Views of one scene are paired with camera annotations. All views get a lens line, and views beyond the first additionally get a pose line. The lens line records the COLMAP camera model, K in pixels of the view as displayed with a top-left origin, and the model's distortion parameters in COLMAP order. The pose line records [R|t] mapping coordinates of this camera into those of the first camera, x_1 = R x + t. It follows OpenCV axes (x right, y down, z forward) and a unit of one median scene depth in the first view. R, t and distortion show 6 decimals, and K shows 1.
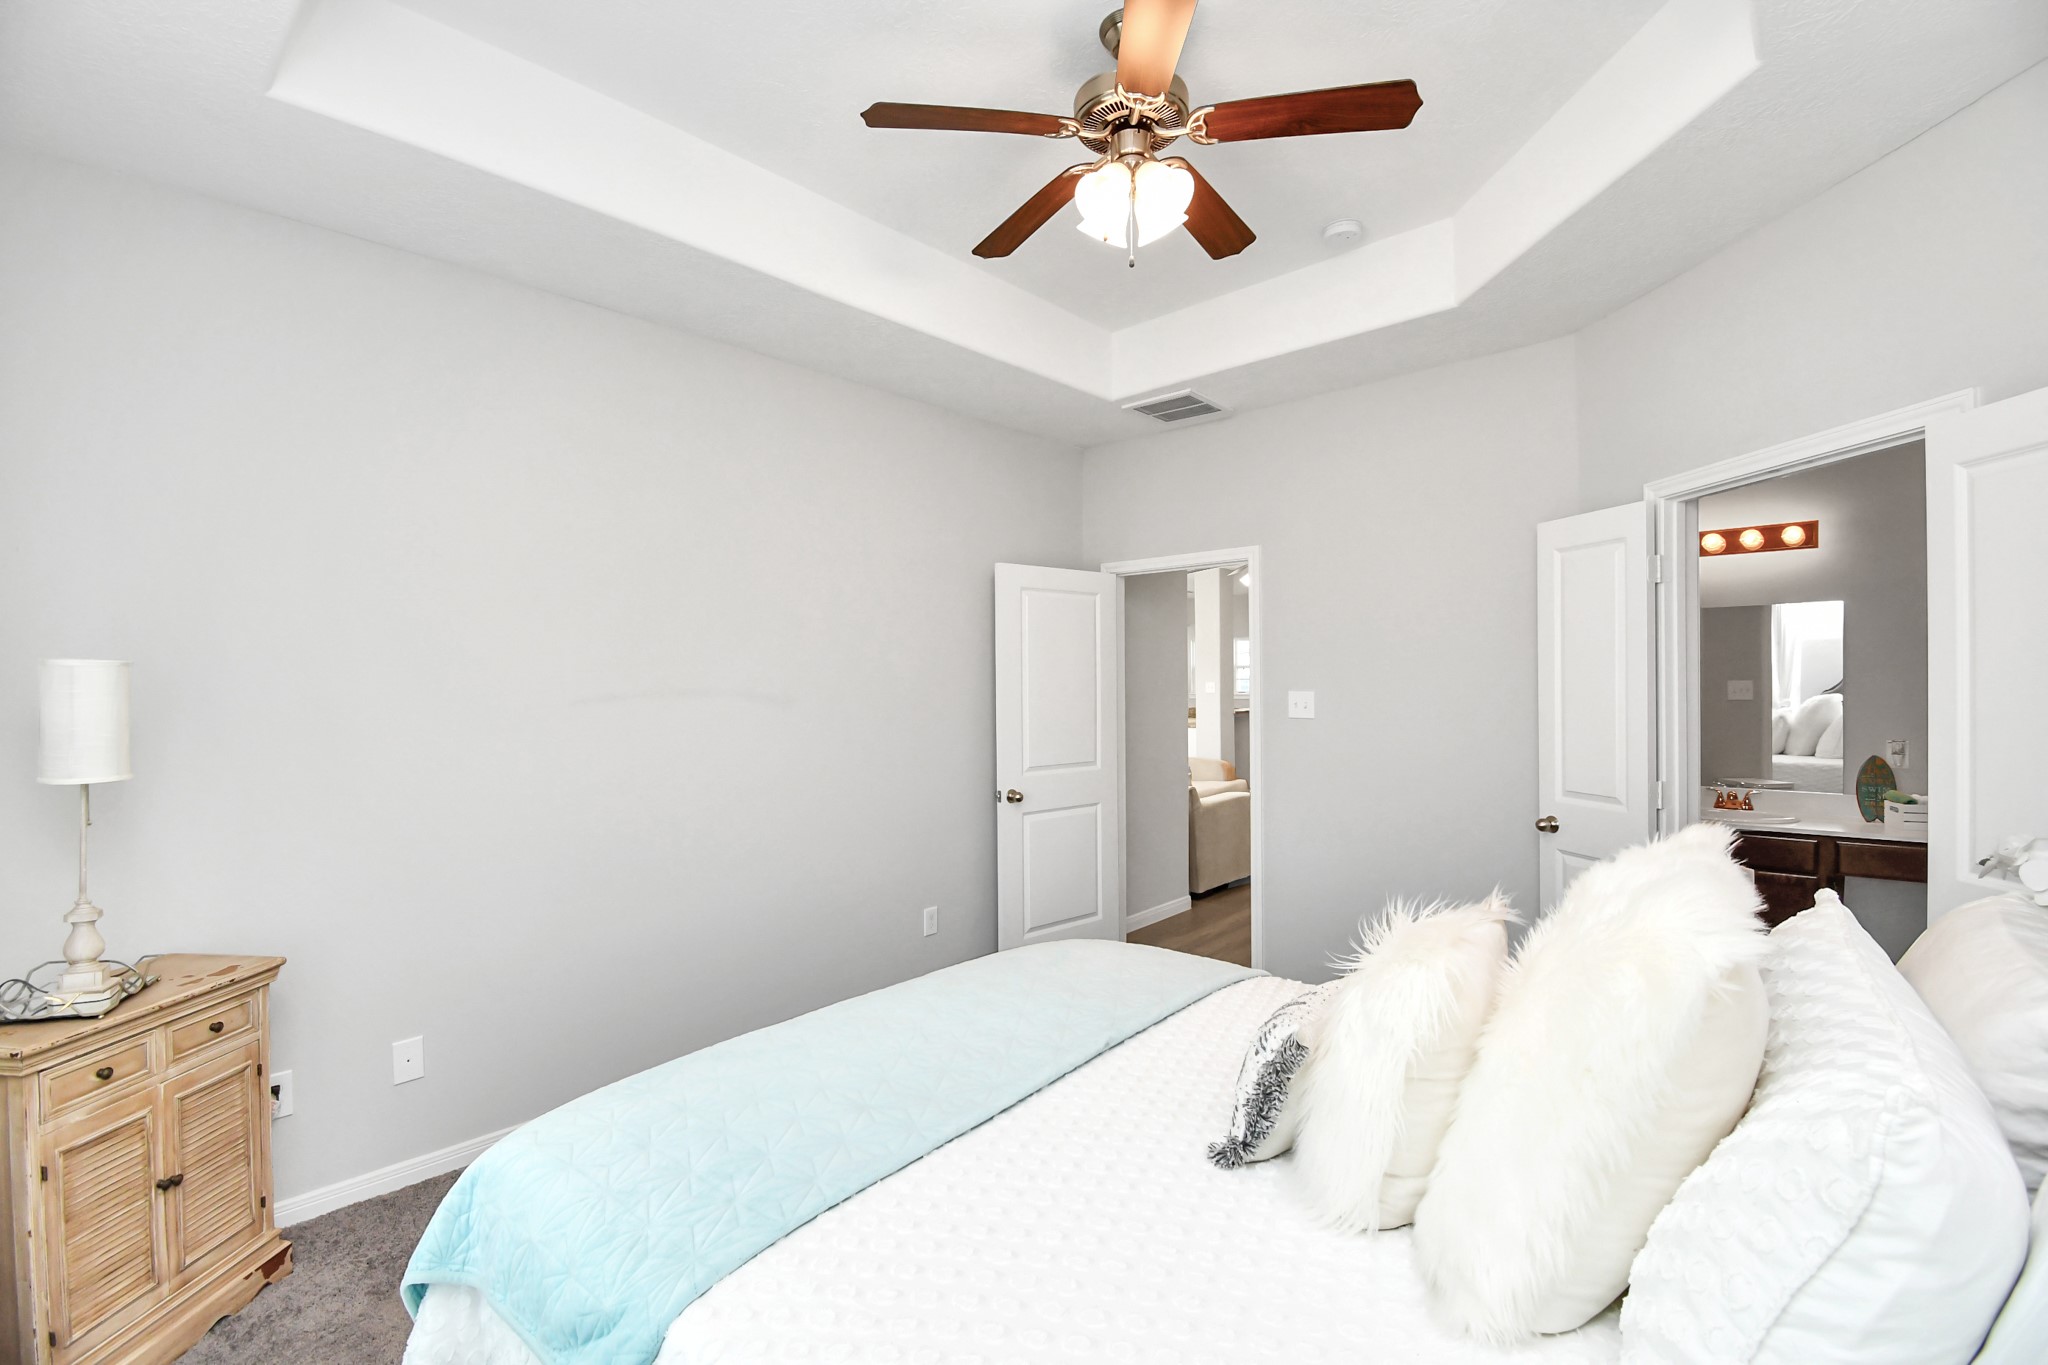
lens RADIAL K [[945.6, 0, 996.7], [0, 945.6, 682.1], [0, 0, 1]] dist [0.001211, -0.020421]
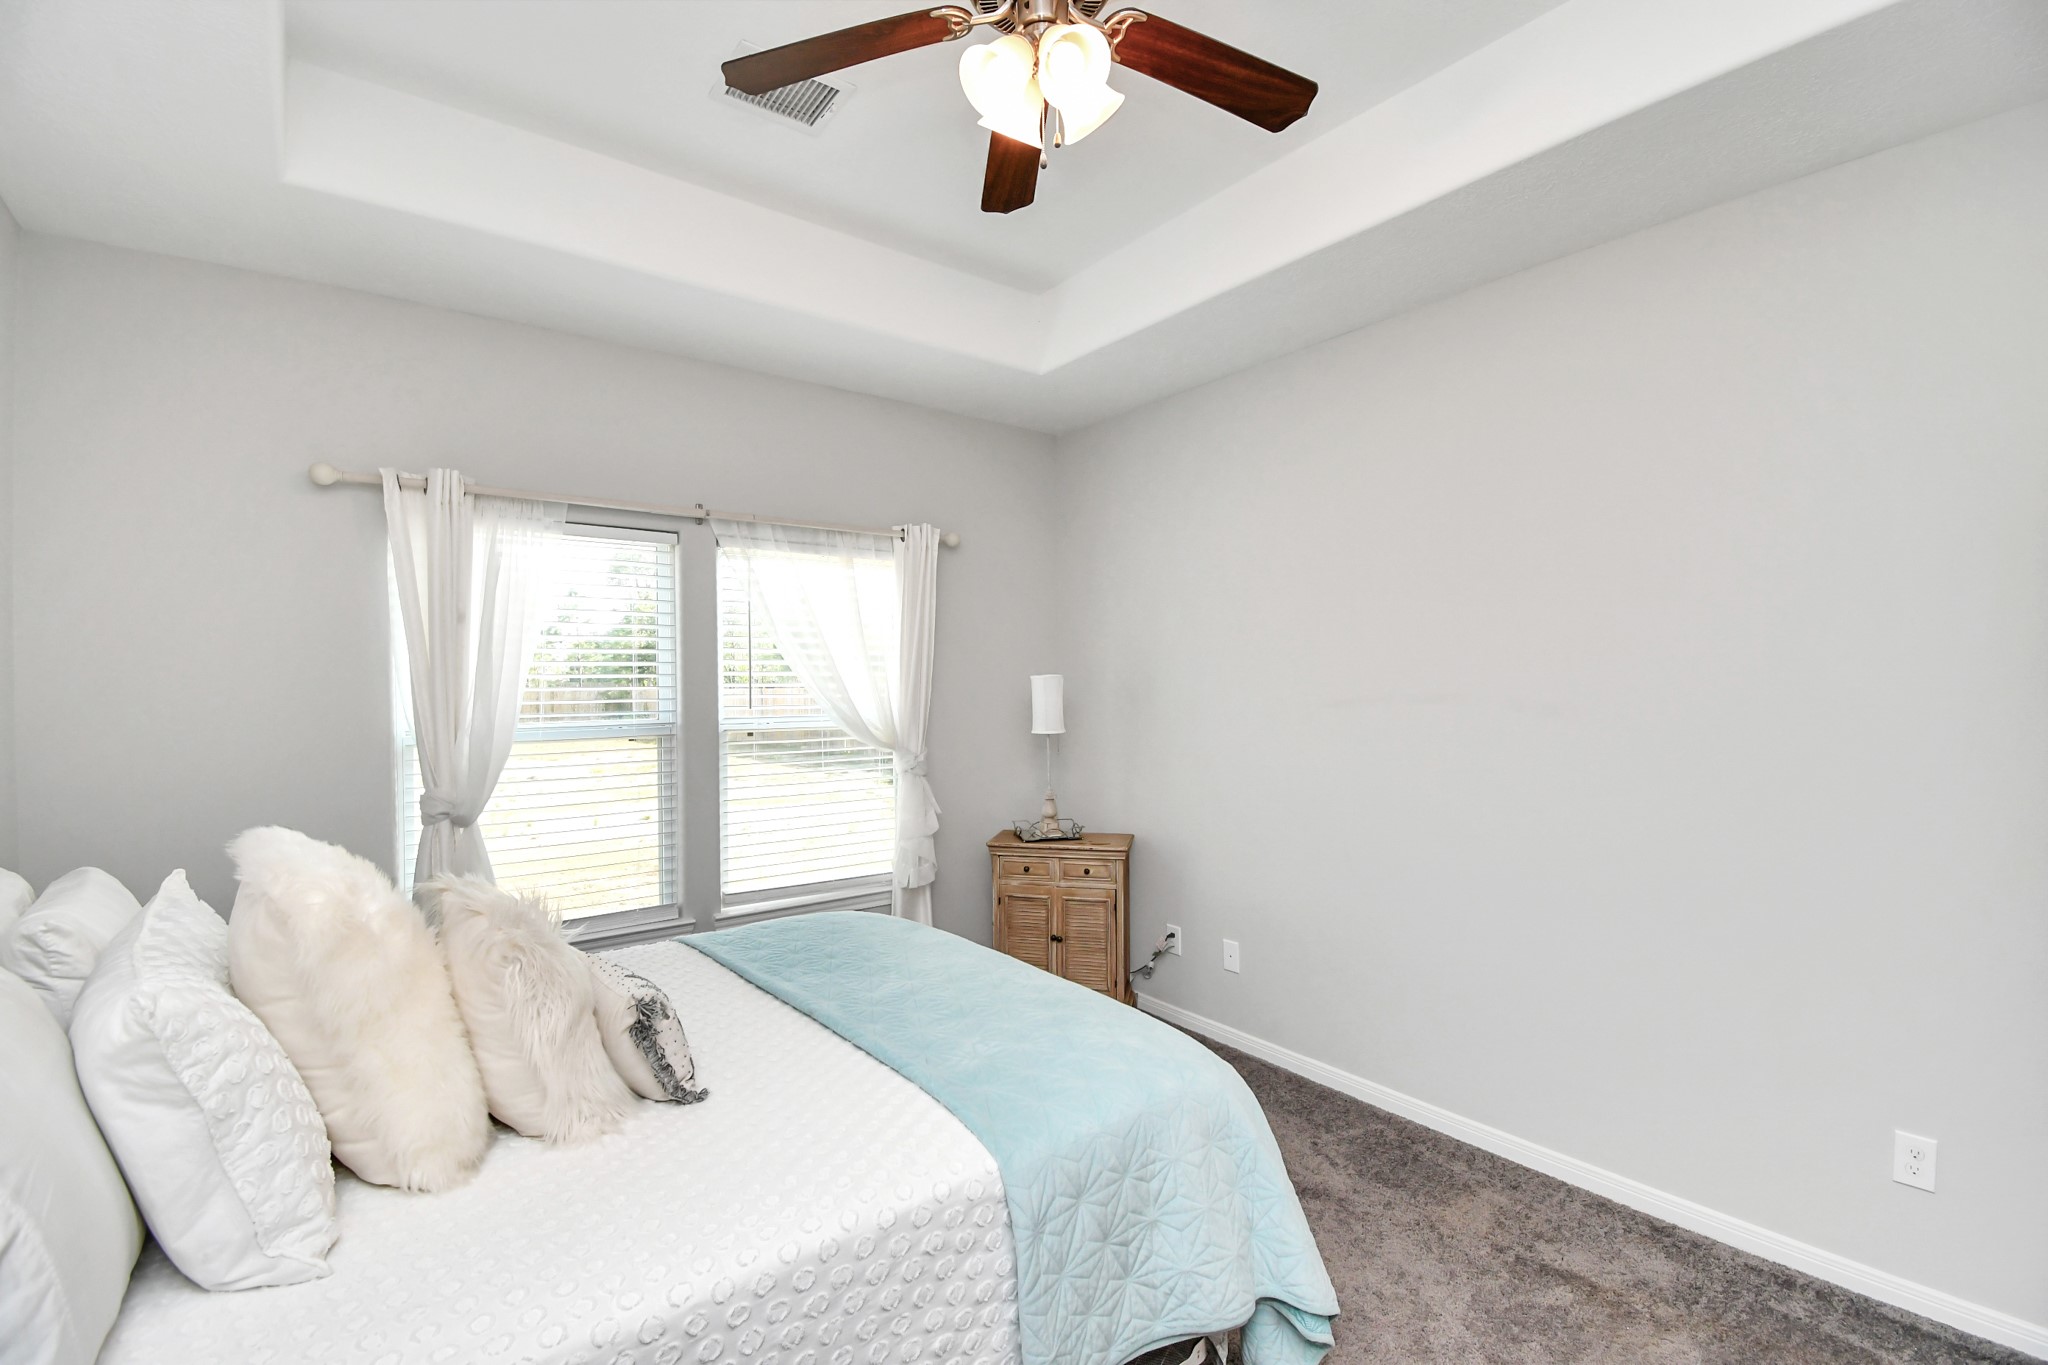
lens RADIAL K [[909.1, 0, 1017.3], [0, 909.1, 679.9], [0, 0, 1]] dist [0.001218, -0.016638]
pose [[-0.200481, 0.003550, -0.979691, 1.055037], [0.017121, 0.999853, 0.000120, -0.015356], [0.979548, -0.016749, -0.200513, 1.341594]]
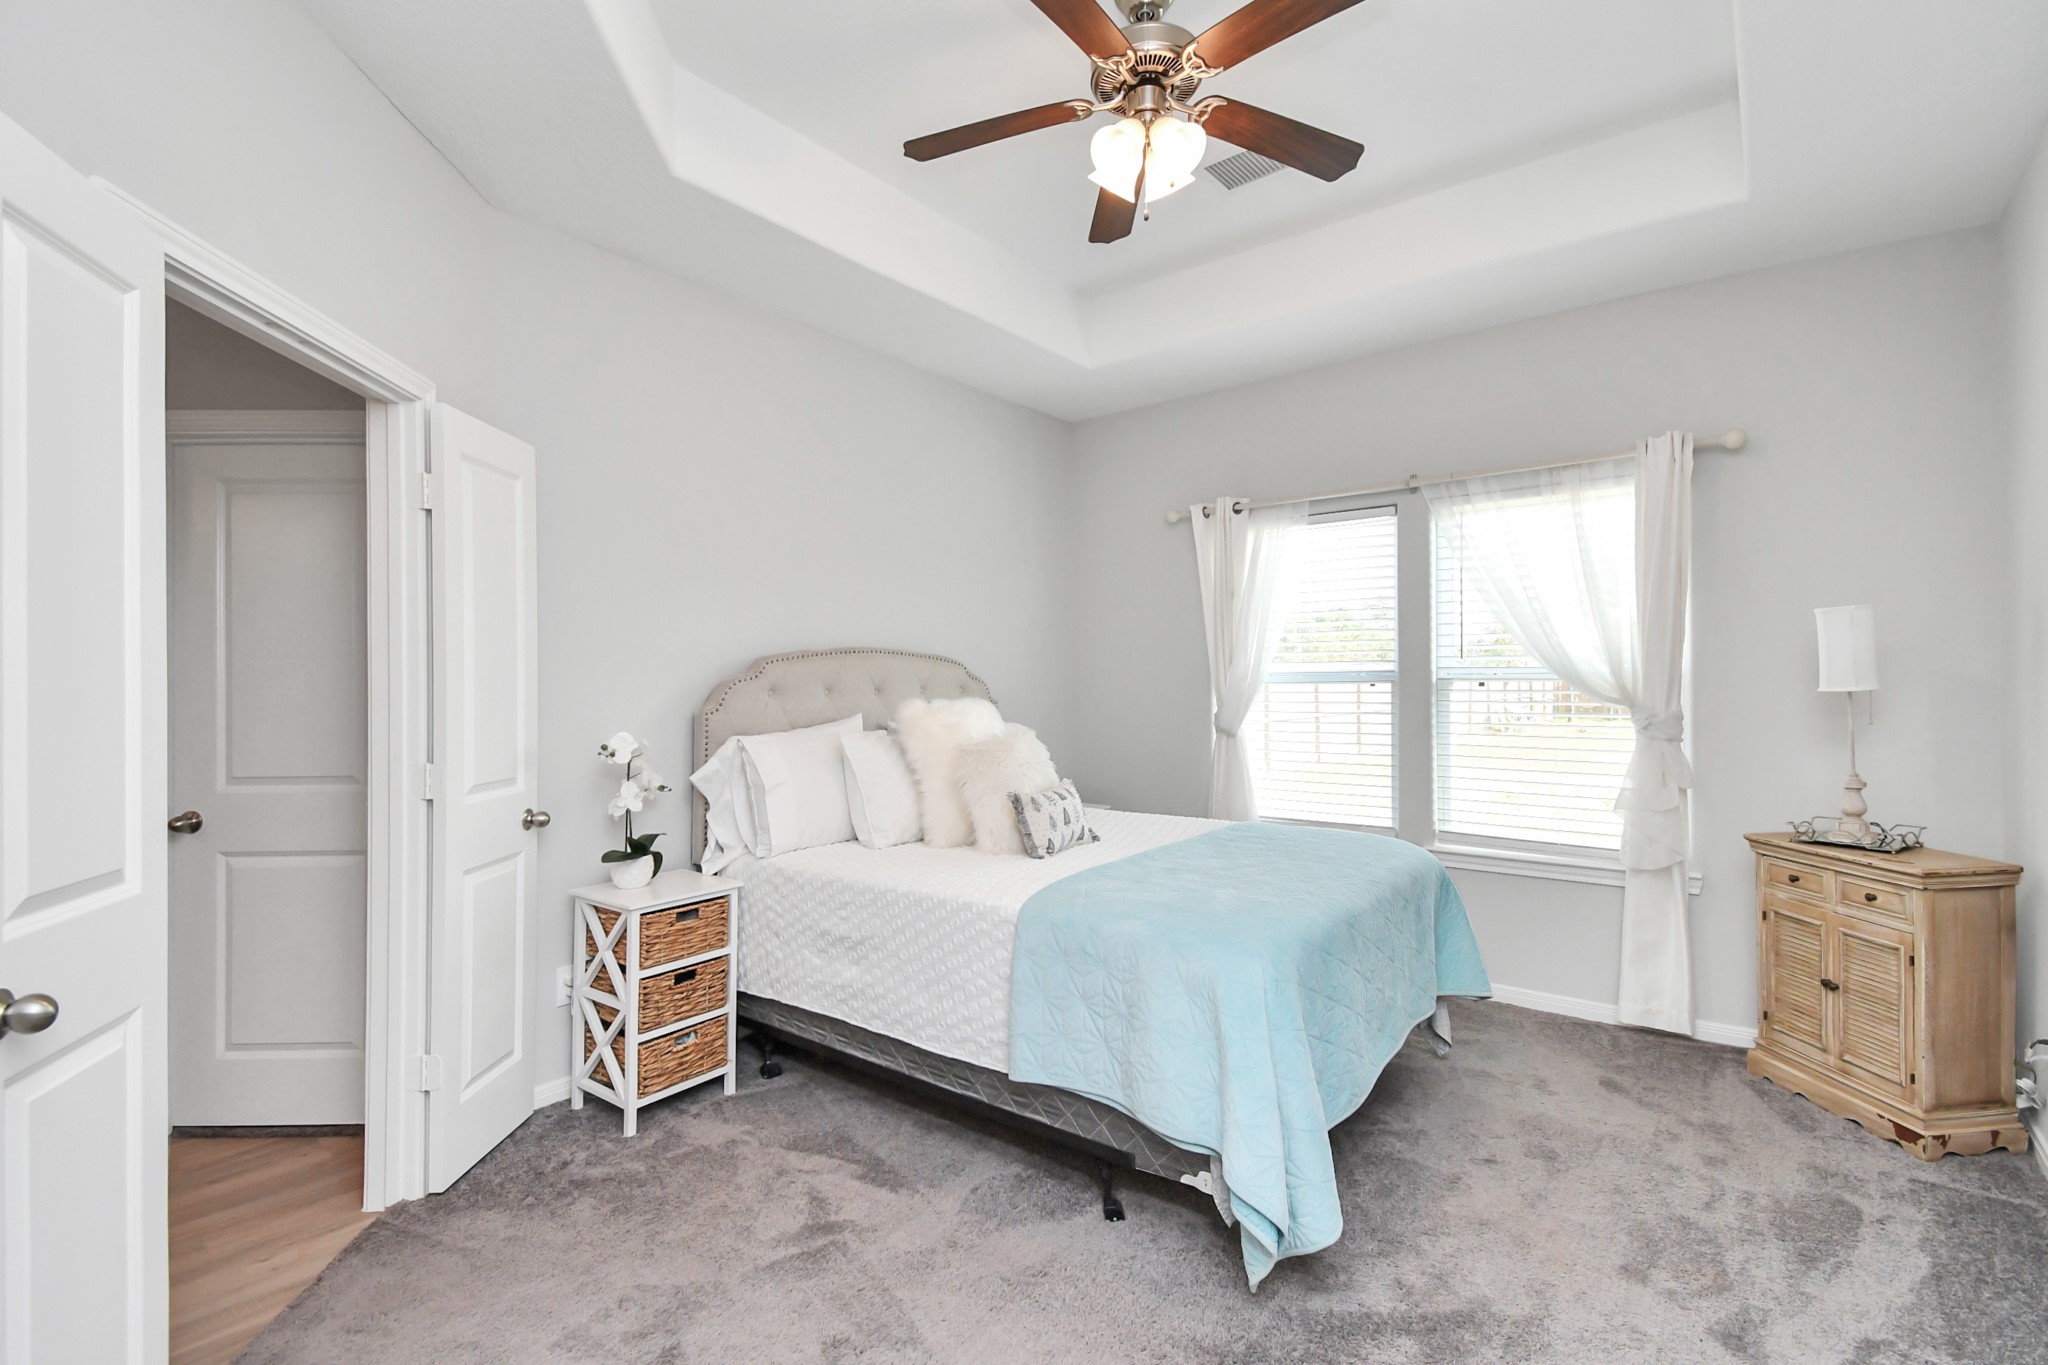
lens RADIAL K [[875.8, 0, 1034.4], [0, 875.8, 686.1], [0, 0, 1]] dist [0.000187, -0.016809]
pose [[-0.997438, 0.022164, -0.068010, 0.378081], [0.022009, 0.999753, 0.003032, 0.066368], [0.068060, 0.001527, -0.997680, 2.245986]]
